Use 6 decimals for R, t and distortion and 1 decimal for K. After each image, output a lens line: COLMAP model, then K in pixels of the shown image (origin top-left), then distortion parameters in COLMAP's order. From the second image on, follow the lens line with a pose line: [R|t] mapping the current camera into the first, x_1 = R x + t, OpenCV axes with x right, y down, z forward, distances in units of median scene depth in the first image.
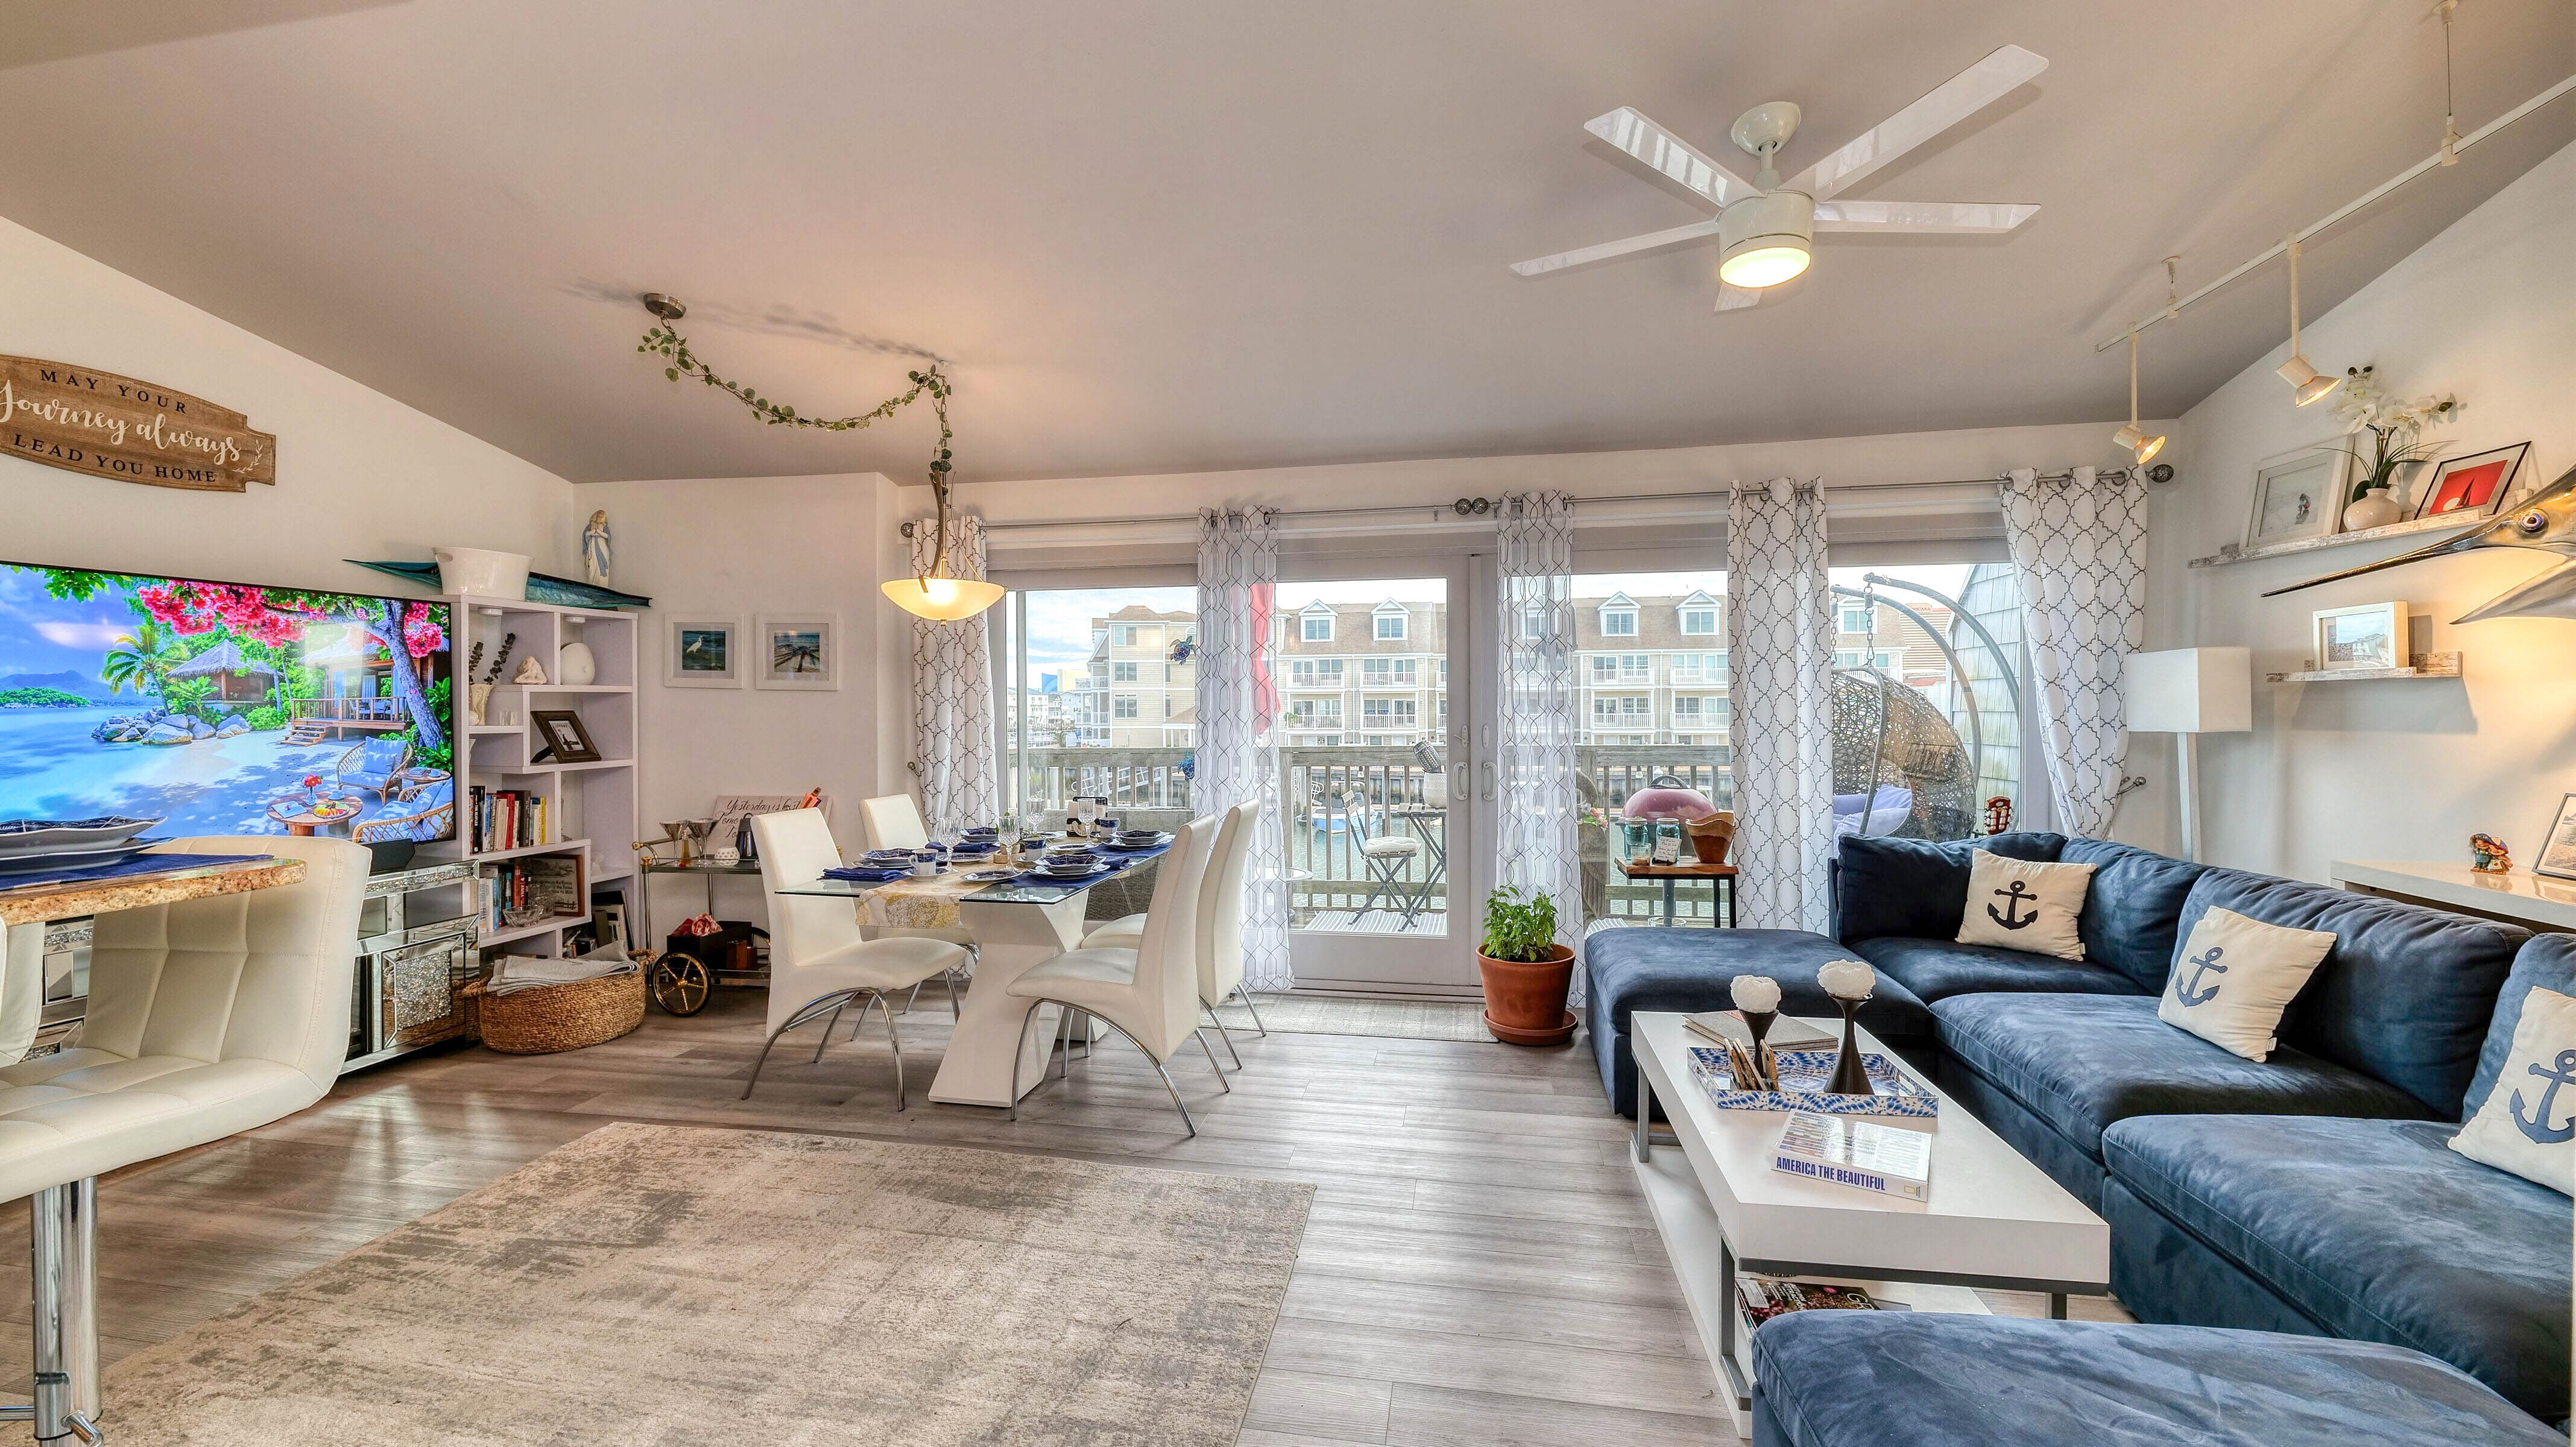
lens RADIAL K [[1049.0, 0, 1281.9], [0, 1049.0, 723.0], [0, 0, 1]] dist [-0.013974, 0.001243]
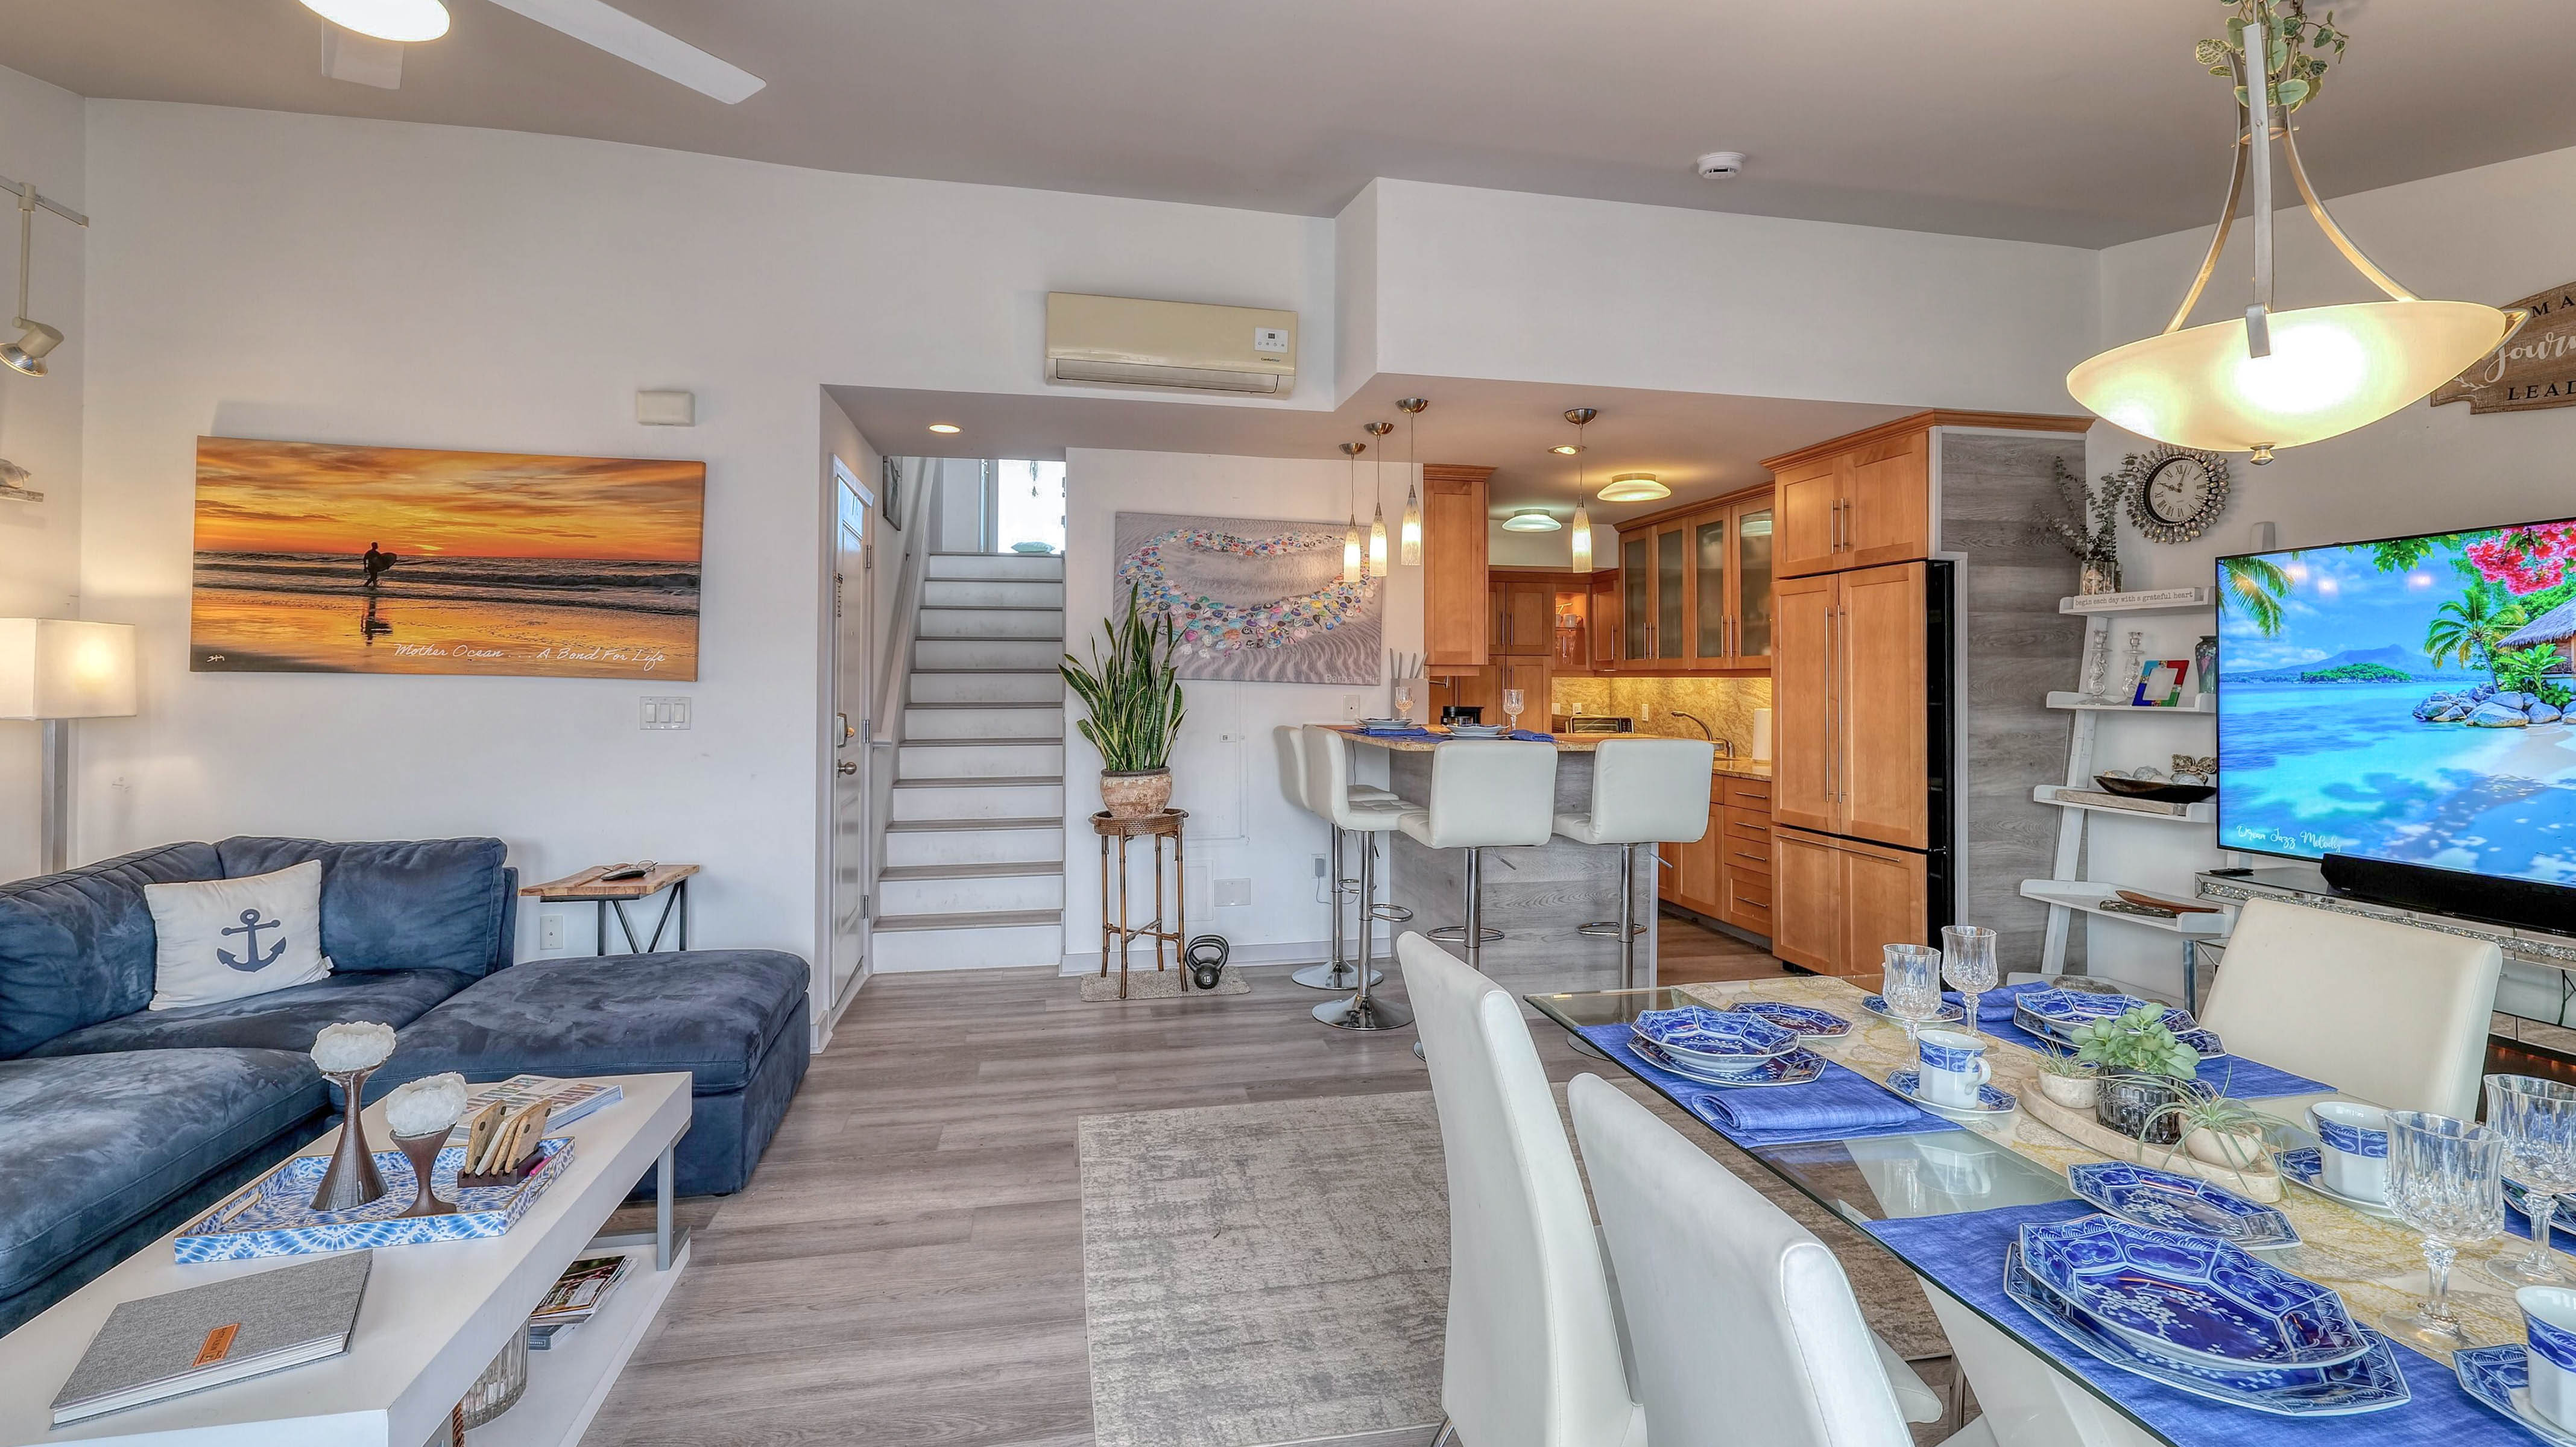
lens RADIAL K [[1097.0, 0, 1276.5], [0, 1097.0, 670.1], [0, 0, 1]] dist [-0.012117, 0.000693]
pose [[-0.930998, -0.001312, -0.365022, 0.137954], [-0.003603, 0.999978, 0.005597, -0.024353], [0.365007, 0.006526, -0.930982, 1.314236]]
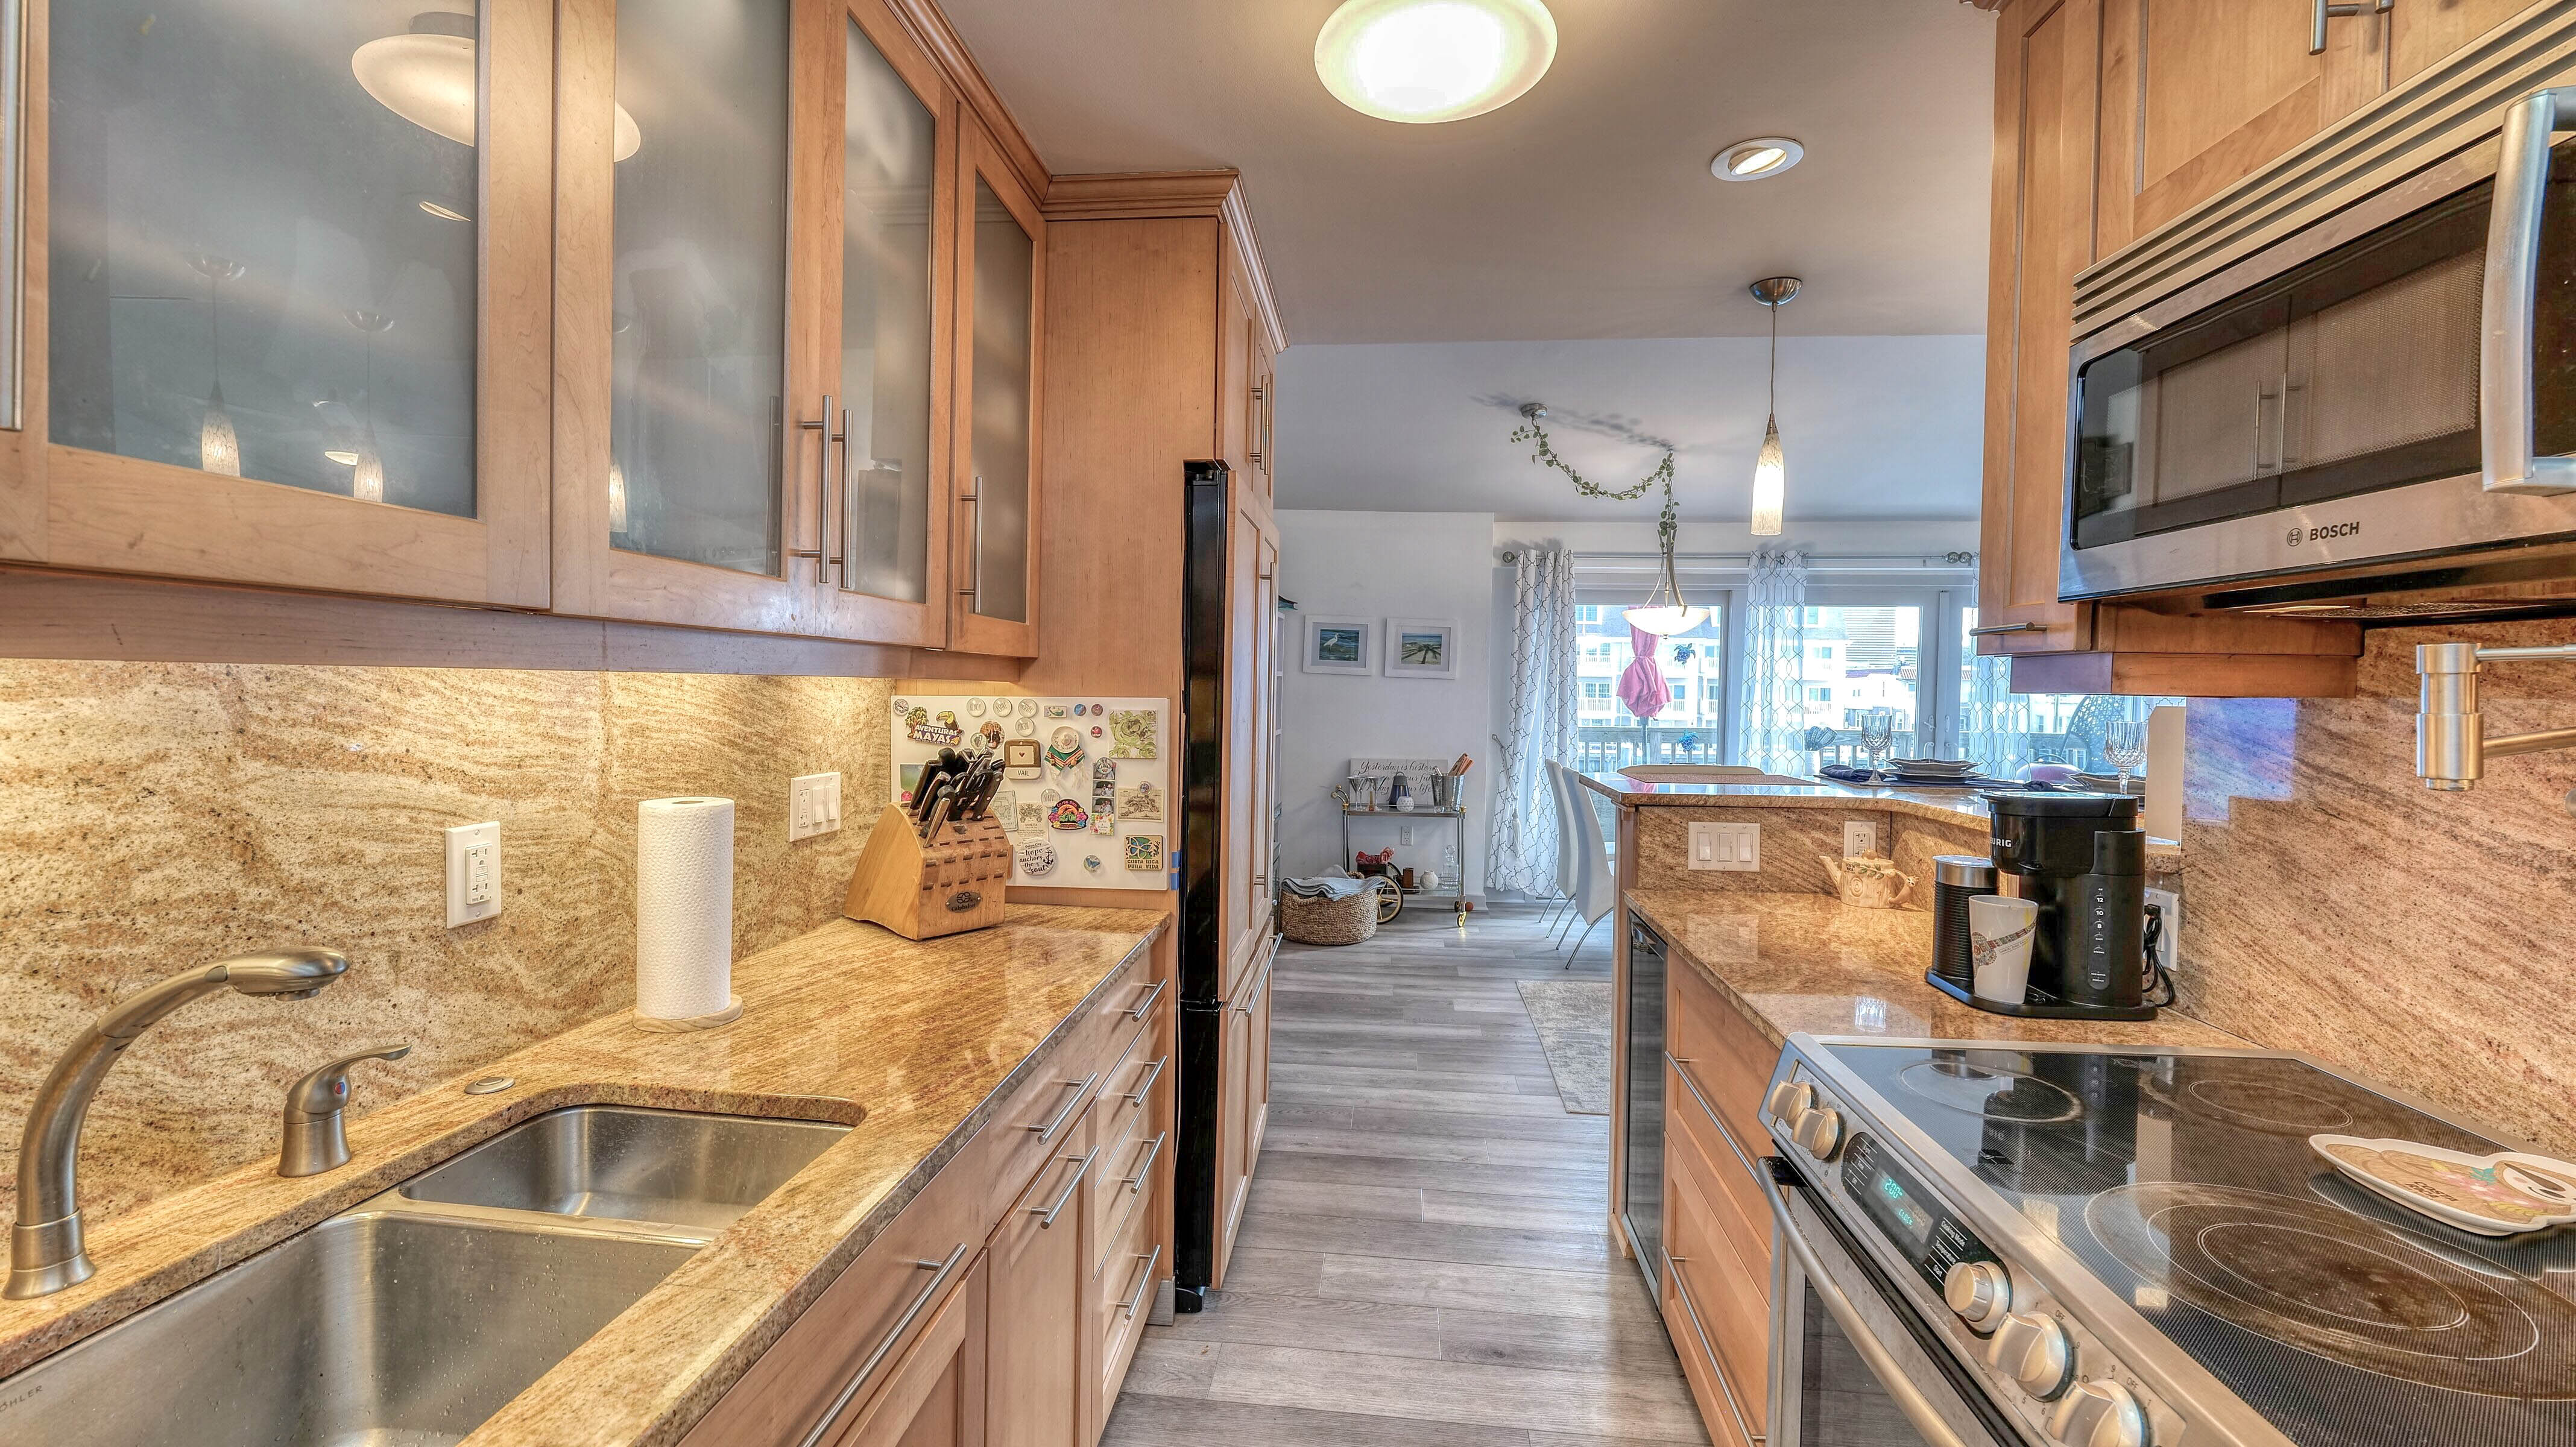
lens RADIAL K [[1049.0, 0, 1277.3], [0, 1049.0, 720.1], [0, 0, 1]] dist [-0.013974, 0.001243]
pose [[0.997683, 0.018515, 0.065469, -0.999331], [-0.019759, 0.999635, 0.018410, 0.000599], [-0.065105, -0.019661, 0.997685, -0.395474]]
